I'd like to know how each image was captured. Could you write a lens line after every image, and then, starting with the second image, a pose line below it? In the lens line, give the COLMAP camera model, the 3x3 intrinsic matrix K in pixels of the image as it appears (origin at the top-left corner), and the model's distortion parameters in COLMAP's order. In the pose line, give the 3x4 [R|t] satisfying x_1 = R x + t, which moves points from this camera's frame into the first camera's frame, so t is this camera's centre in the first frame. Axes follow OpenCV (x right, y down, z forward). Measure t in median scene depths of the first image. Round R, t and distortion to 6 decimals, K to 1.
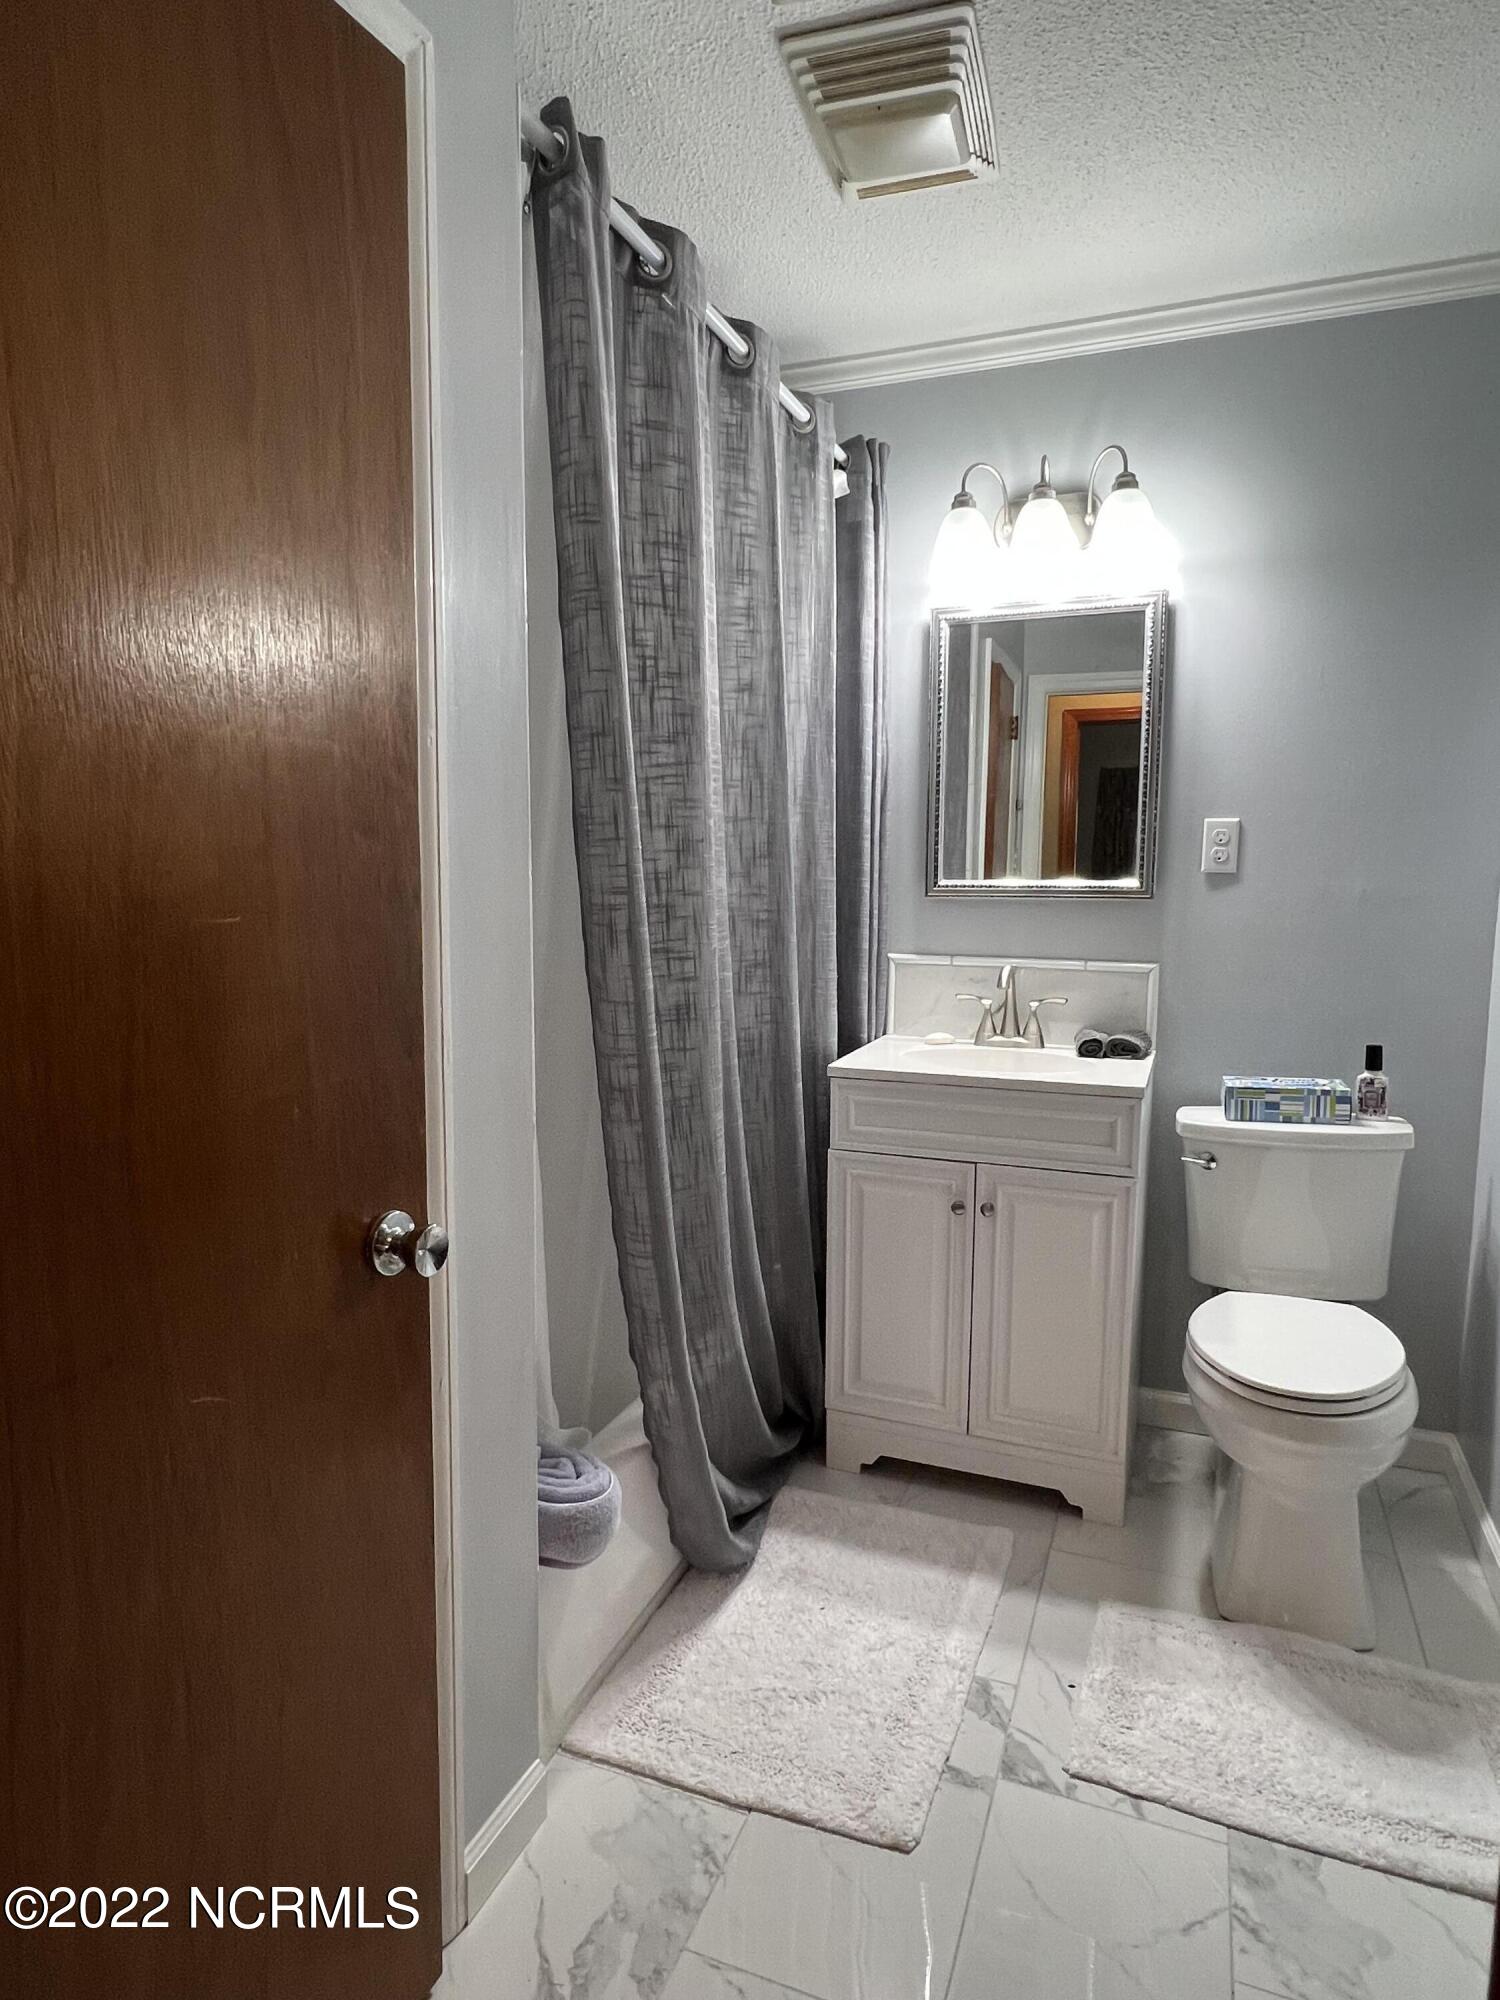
lens RADIAL K [[1159.5, 0, 755.1], [0, 1159.5, 1004.0], [0, 0, 1]] dist [0.012341, -0.009375]
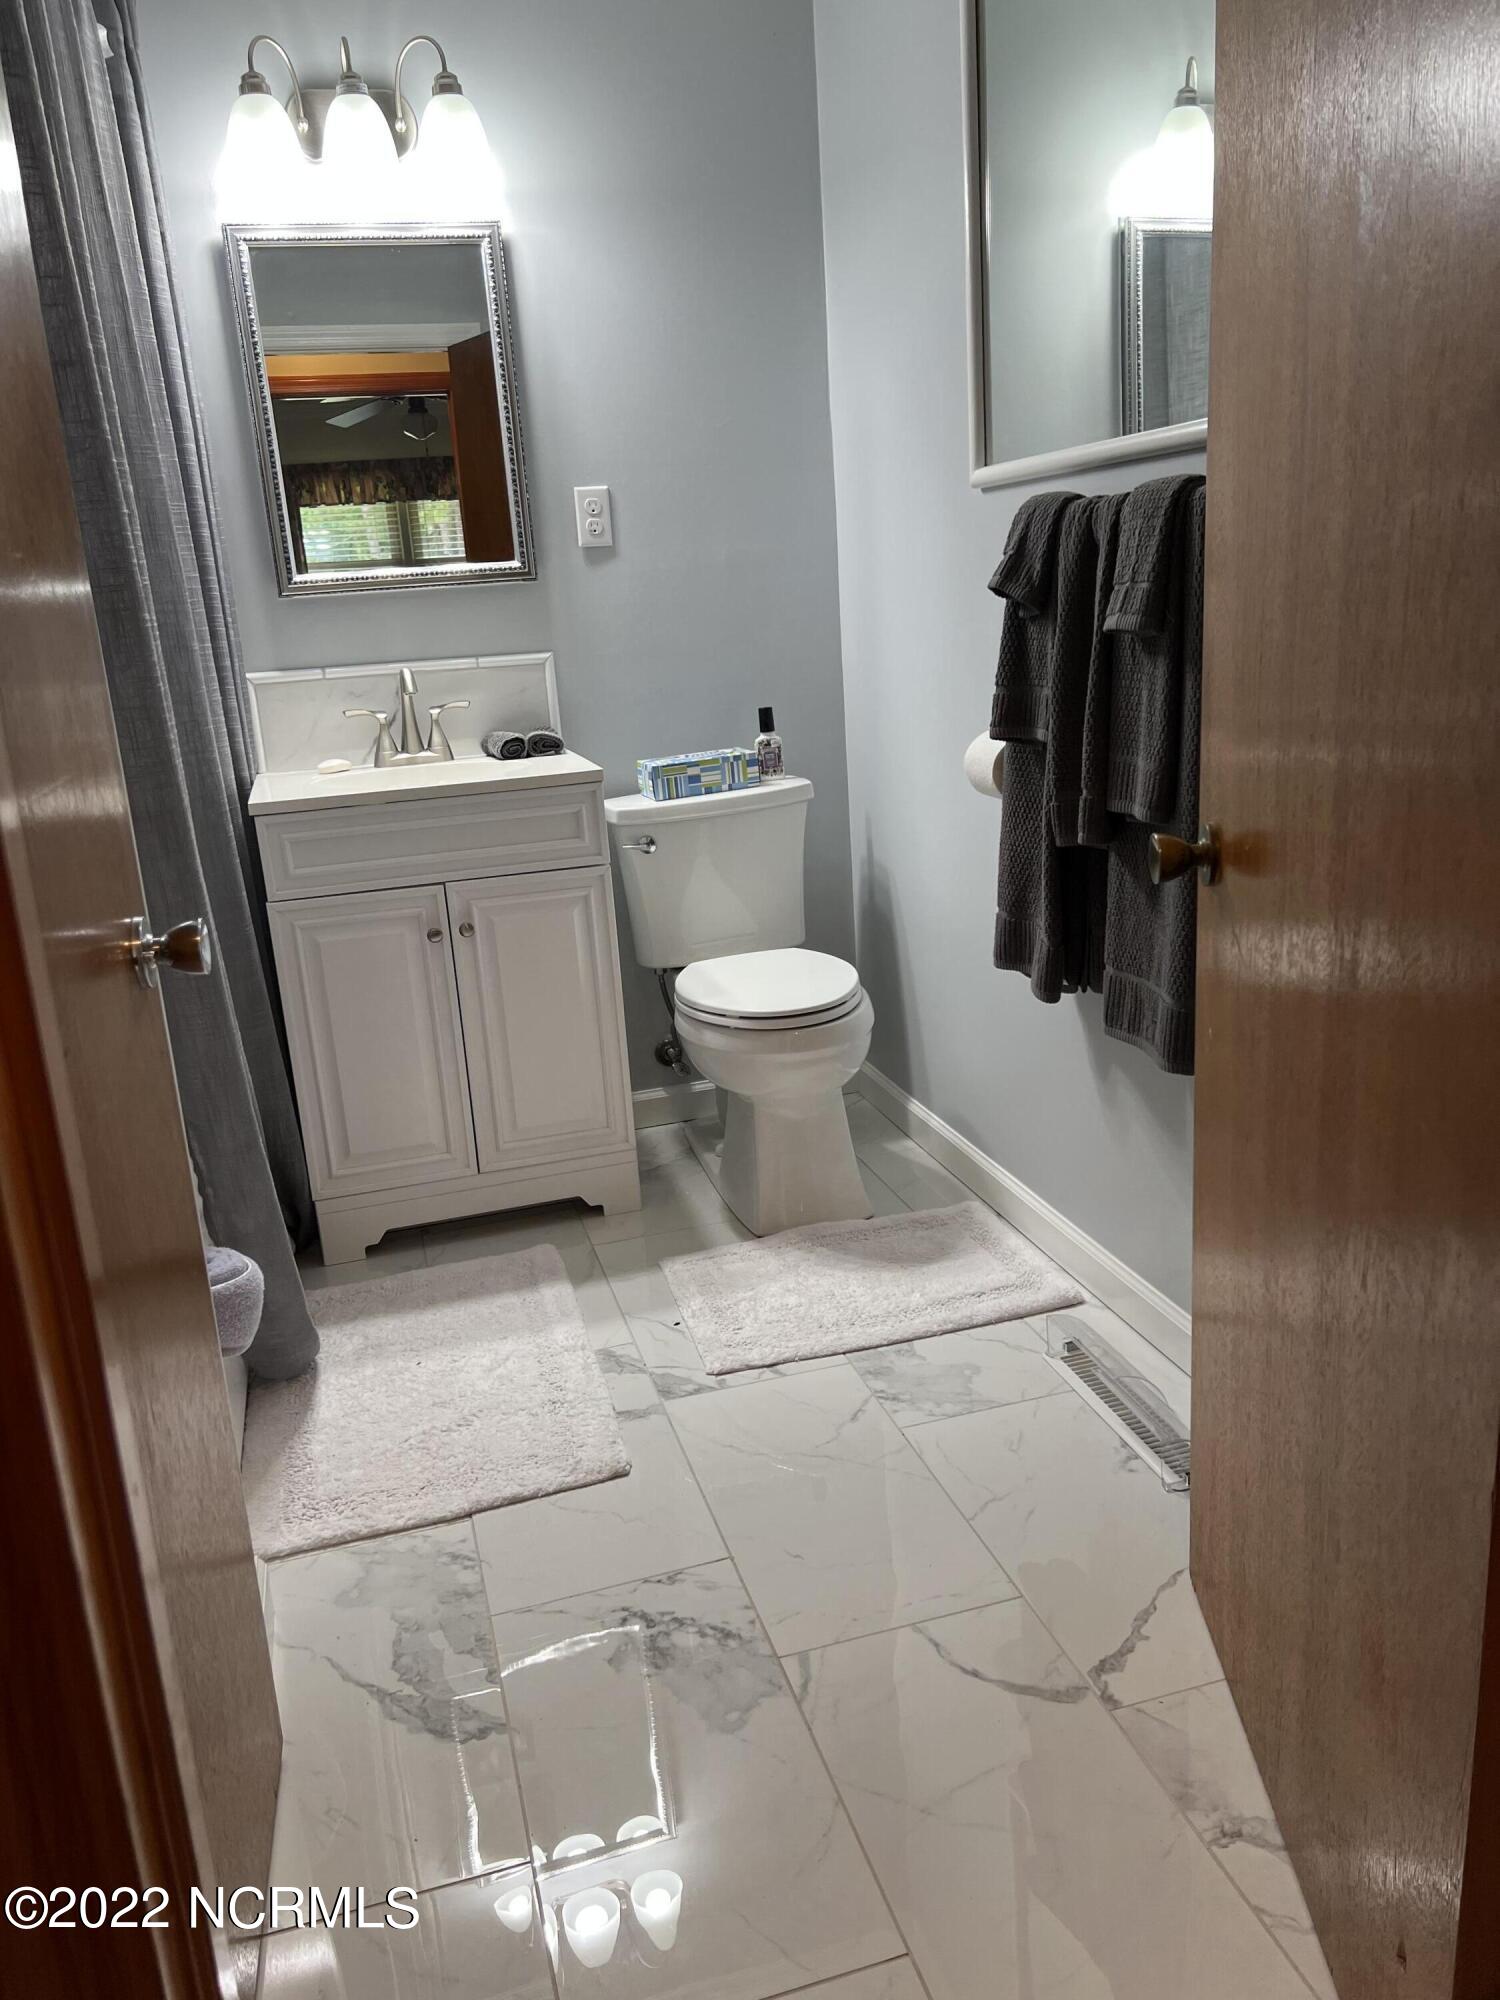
lens RADIAL K [[1466.2, 0, 762.9], [0, 1466.2, 1018.7], [0, 0, 1]] dist [0.024886, -0.038882]
pose [[0.793176, -0.228309, 0.564577, -0.286507], [0.138960, 0.970461, 0.197218, 0.047643], [-0.592927, -0.077975, 0.801472, -0.081961]]
